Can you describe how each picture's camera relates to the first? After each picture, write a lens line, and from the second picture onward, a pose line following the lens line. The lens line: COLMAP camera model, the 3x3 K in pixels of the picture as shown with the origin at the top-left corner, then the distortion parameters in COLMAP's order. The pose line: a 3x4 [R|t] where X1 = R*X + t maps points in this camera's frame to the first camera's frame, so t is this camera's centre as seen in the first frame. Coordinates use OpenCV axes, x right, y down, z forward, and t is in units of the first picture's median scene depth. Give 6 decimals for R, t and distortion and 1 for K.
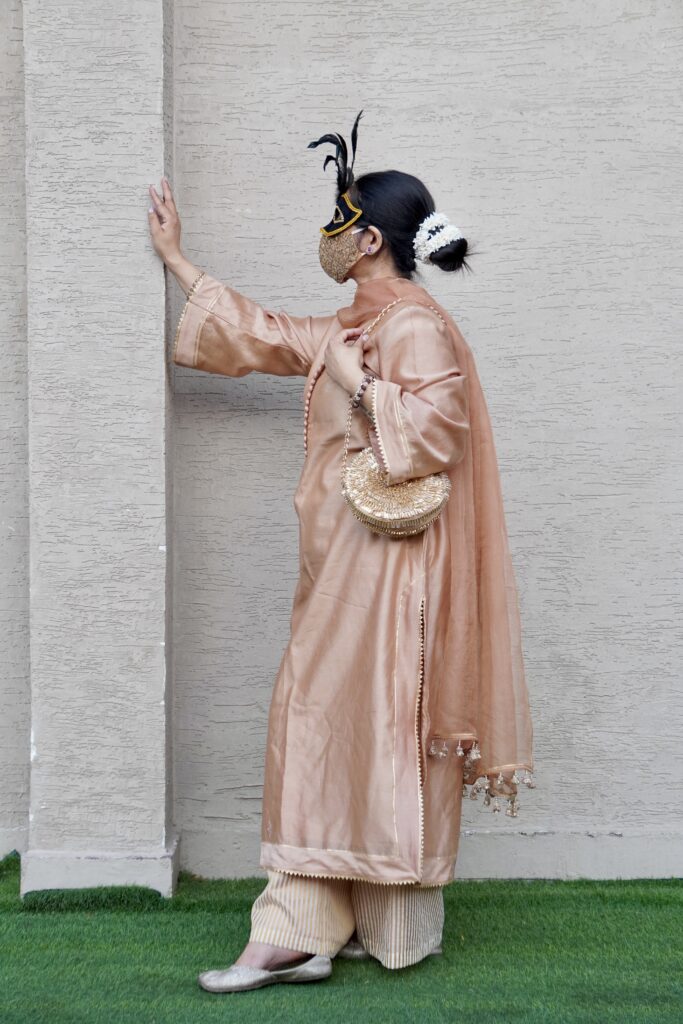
lens RADIAL K [[2434.6, 0, 328.8], [0, 2434.6, 512.5], [0, 0, 1]] dist [0.095691, 2.871506]
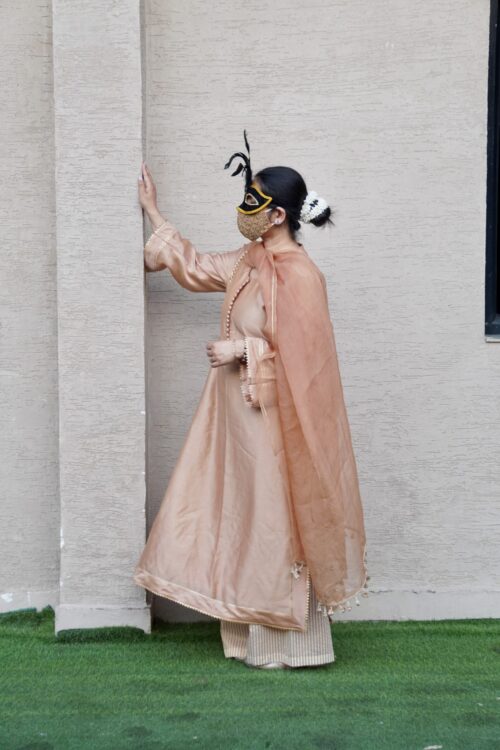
lens RADIAL K [[1783.1, 0, 240.7], [0, 1783.1, 375.4], [0, 0, 1]] dist [0.095691, 2.871506]
pose [[0.999883, -0.009086, 0.012316, -0.018405], [0.009088, 0.999959, -0.000156, -0.008389], [-0.012314, 0.000268, 0.999924, -0.152145]]
